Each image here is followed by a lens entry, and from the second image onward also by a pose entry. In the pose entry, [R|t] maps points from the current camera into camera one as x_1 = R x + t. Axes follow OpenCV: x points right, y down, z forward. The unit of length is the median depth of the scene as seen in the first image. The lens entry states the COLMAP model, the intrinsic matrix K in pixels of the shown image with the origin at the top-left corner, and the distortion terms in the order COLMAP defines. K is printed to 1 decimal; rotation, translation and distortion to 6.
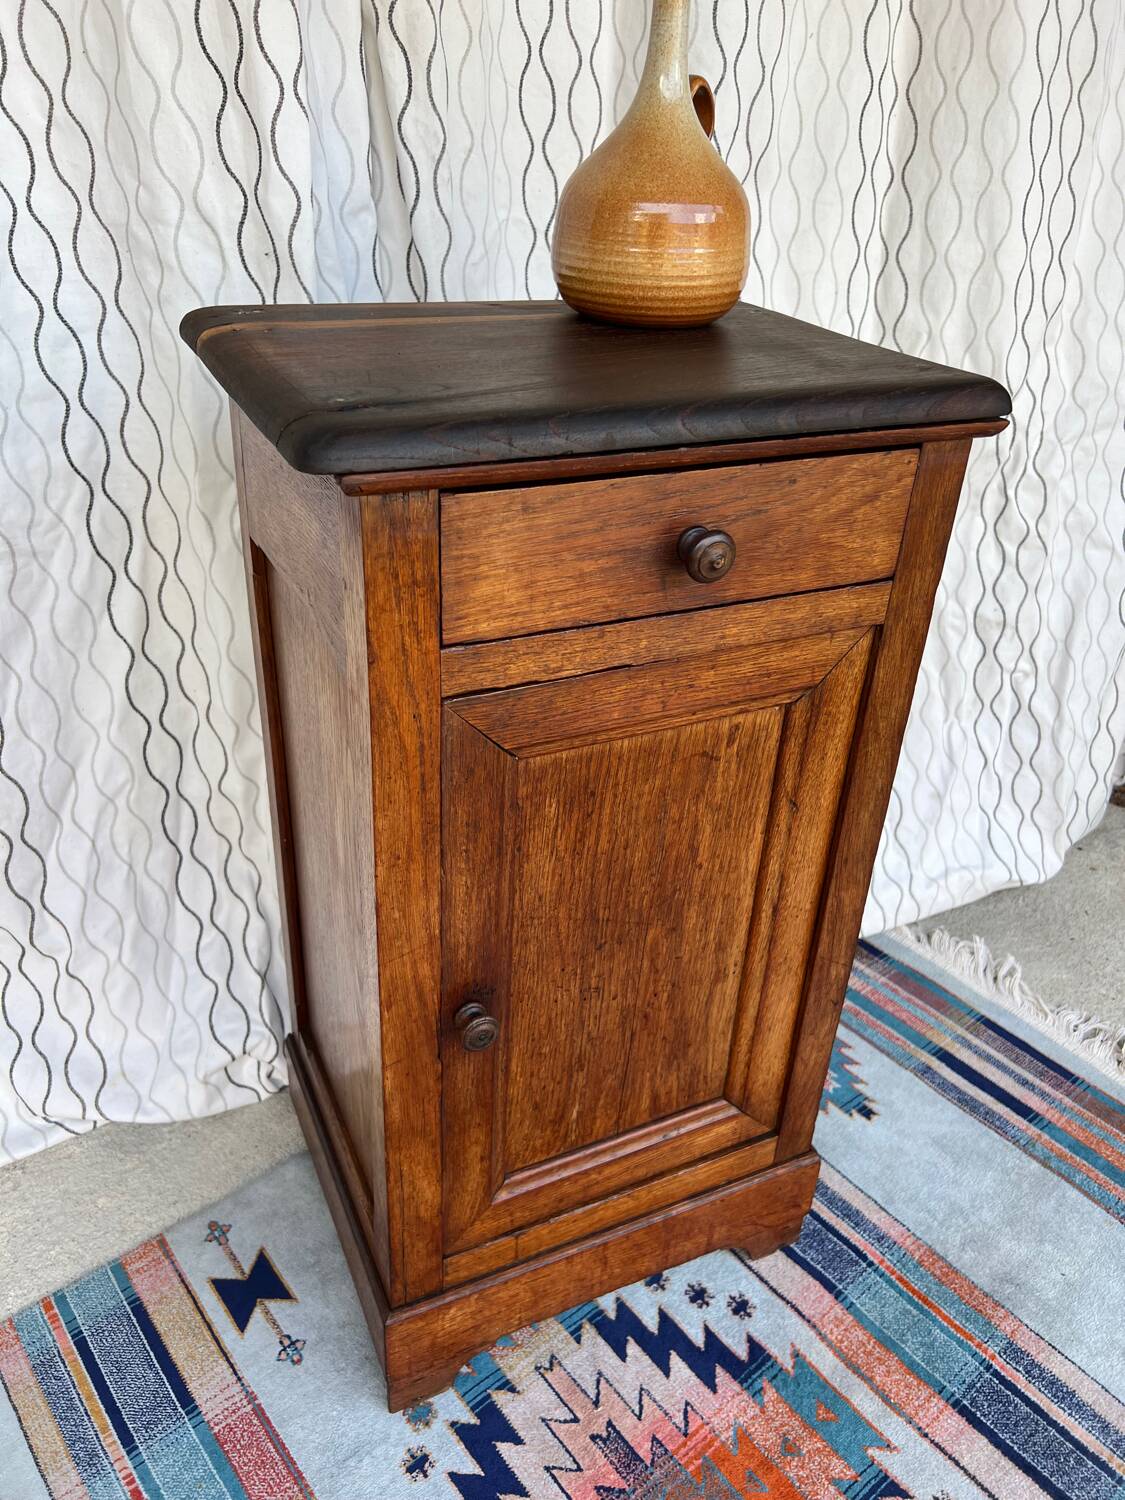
lens RADIAL K [[1148.1, 0, 566.3], [0, 1148.1, 761.5], [0, 0, 1]] dist [0.043522, -0.055860]
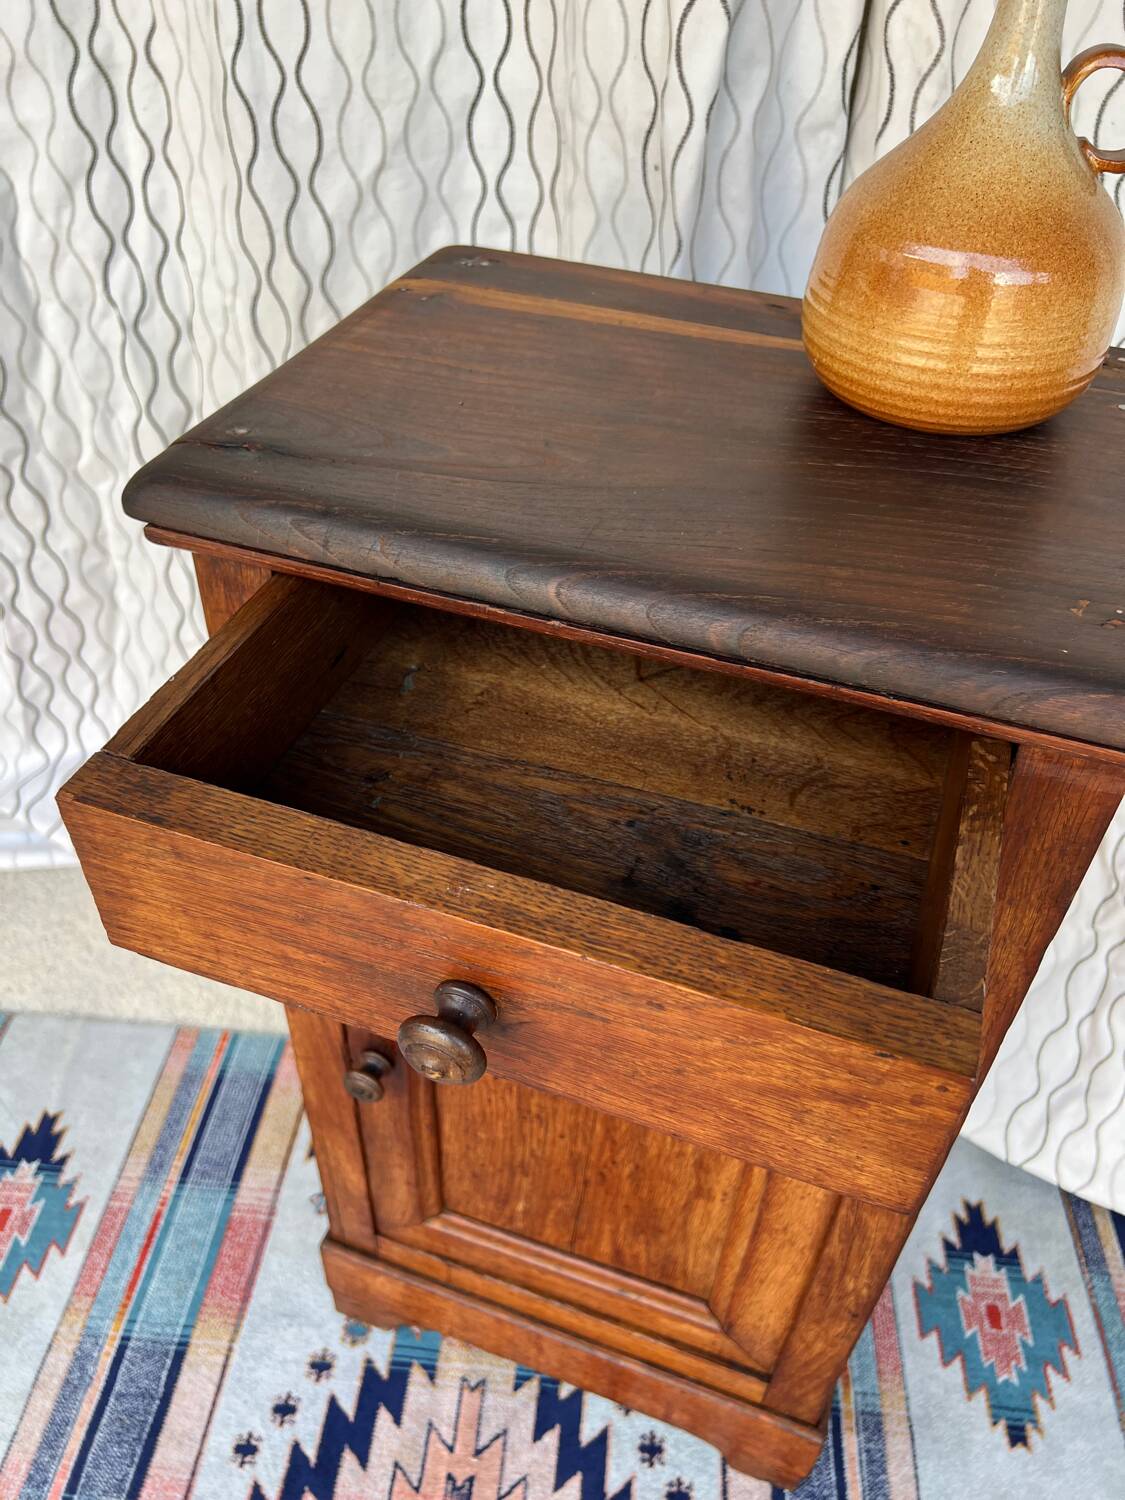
lens RADIAL K [[1148.1, 0, 559.4], [0, 1148.1, 764.1], [0, 0, 1]] dist [0.043522, -0.055860]
pose [[0.704041, 0.451387, -0.548248, 0.346976], [-0.358736, 0.892320, 0.273994, -0.251414], [0.612890, 0.003773, 0.790159, 0.274749]]
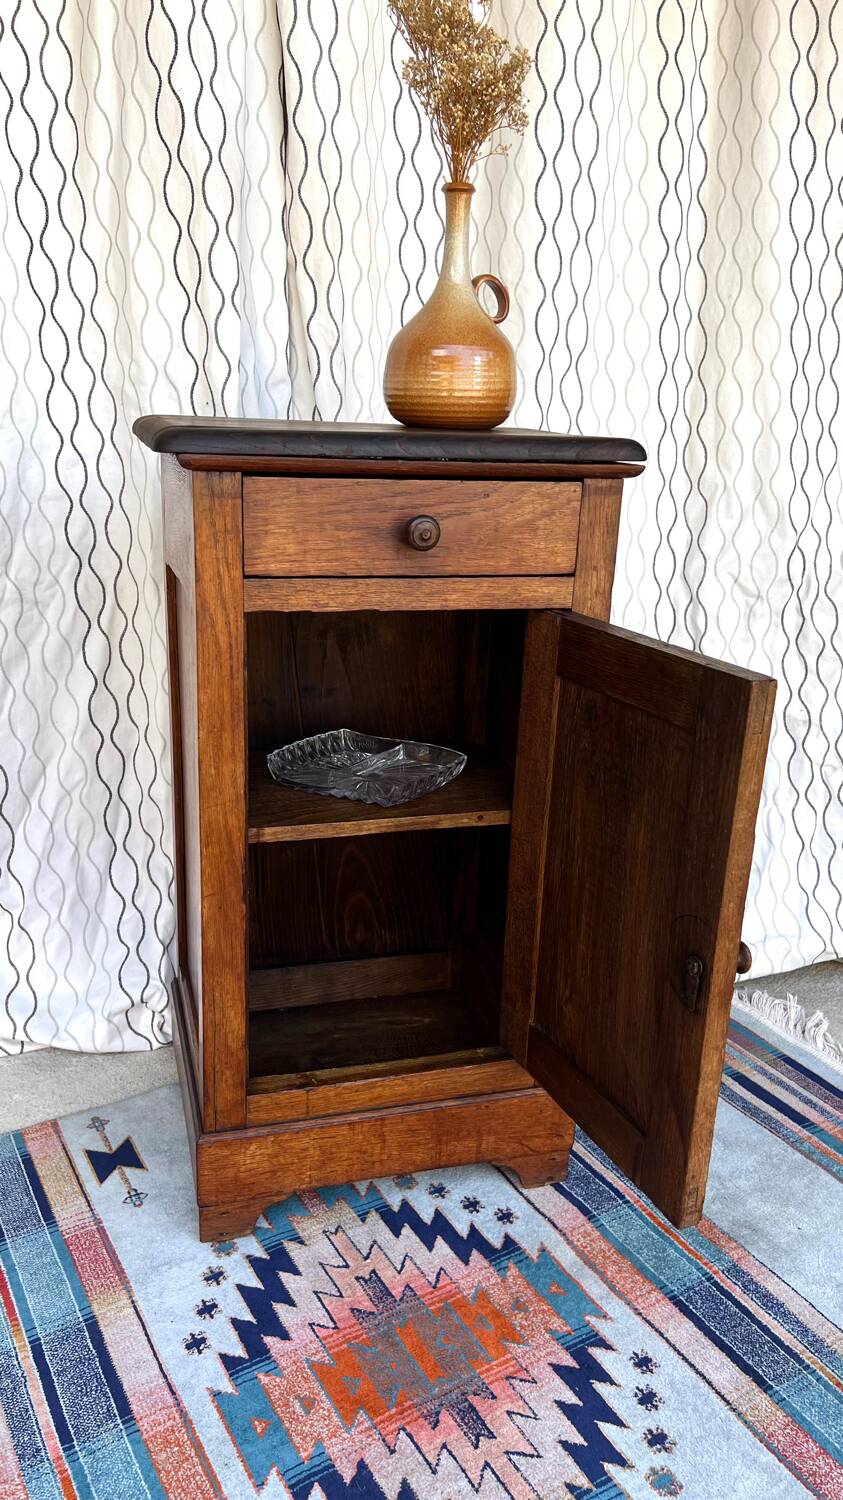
lens RADIAL K [[1149.2, 0, 417.5], [0, 1149.2, 754.5], [0, 0, 1]] dist [0.038159, -0.044171]
pose [[0.987736, 0.036213, -0.151877, 0.245414], [-0.070051, 0.972117, -0.223787, 0.309799], [0.139539, 0.231682, 0.962732, -0.284667]]
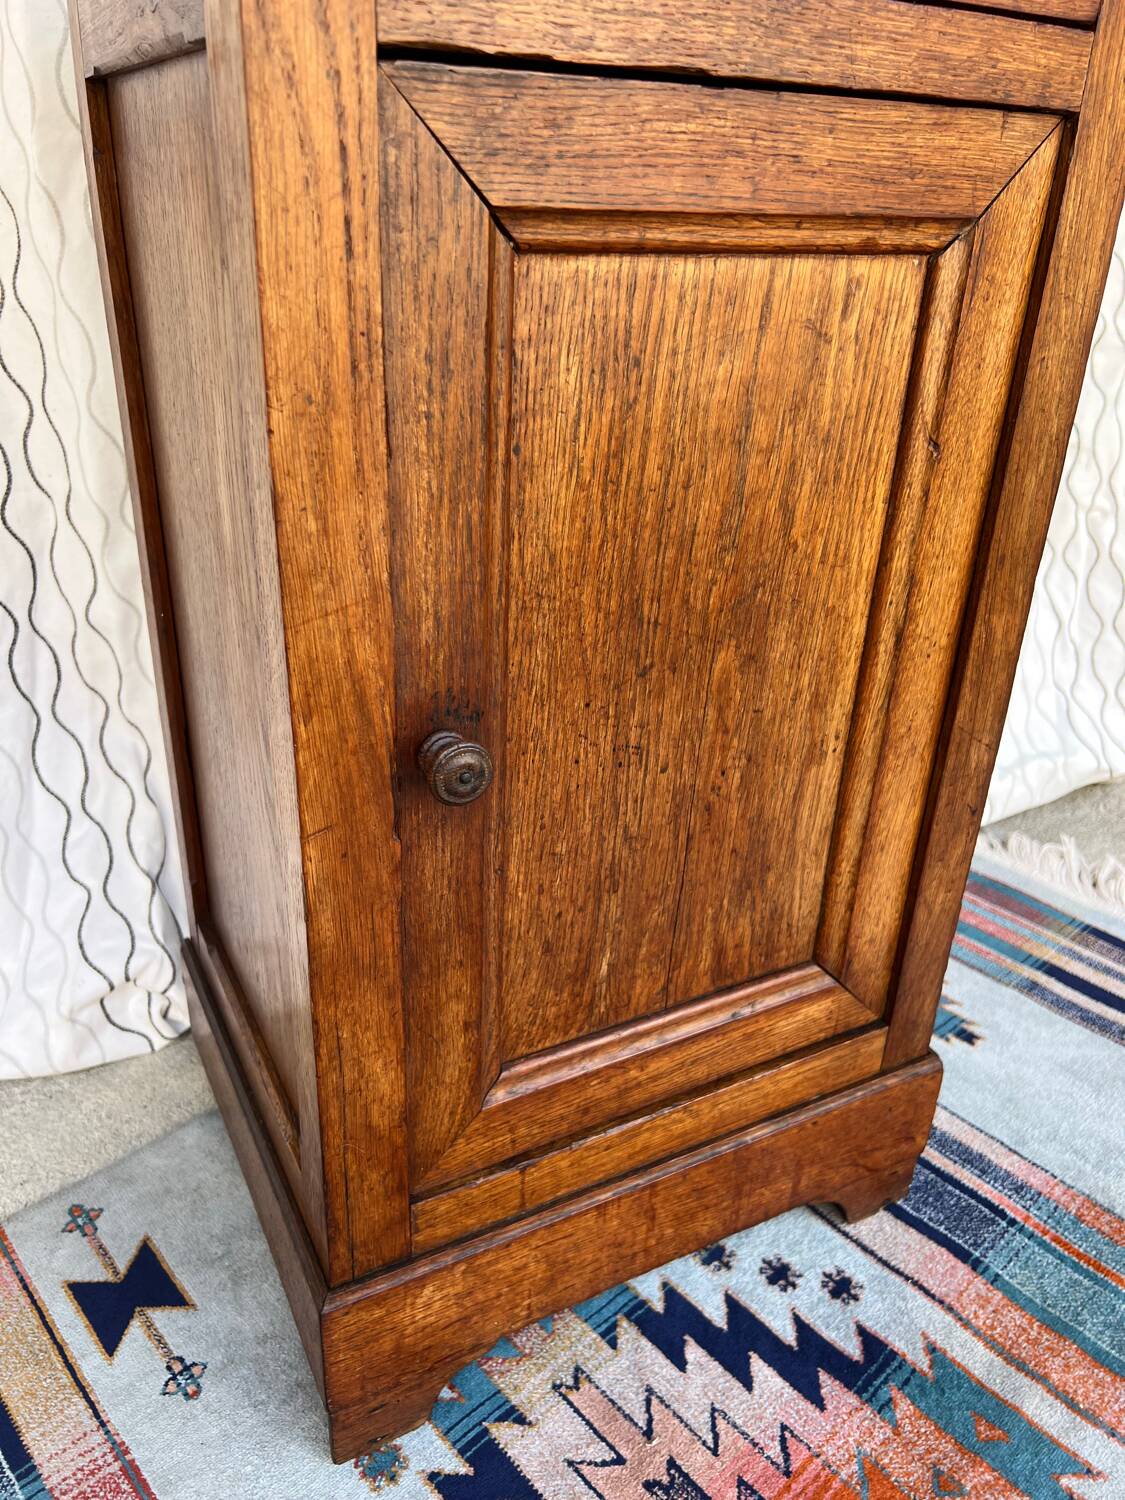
lens RADIAL K [[1148.1, 0, 558.1], [0, 1148.1, 759.1], [0, 0, 1]] dist [0.043522, -0.055860]
pose [[0.998809, -0.033712, 0.035280, -0.036205], [0.035991, 0.997164, -0.066091, 0.212916], [-0.032952, 0.067282, 0.997190, 0.317428]]
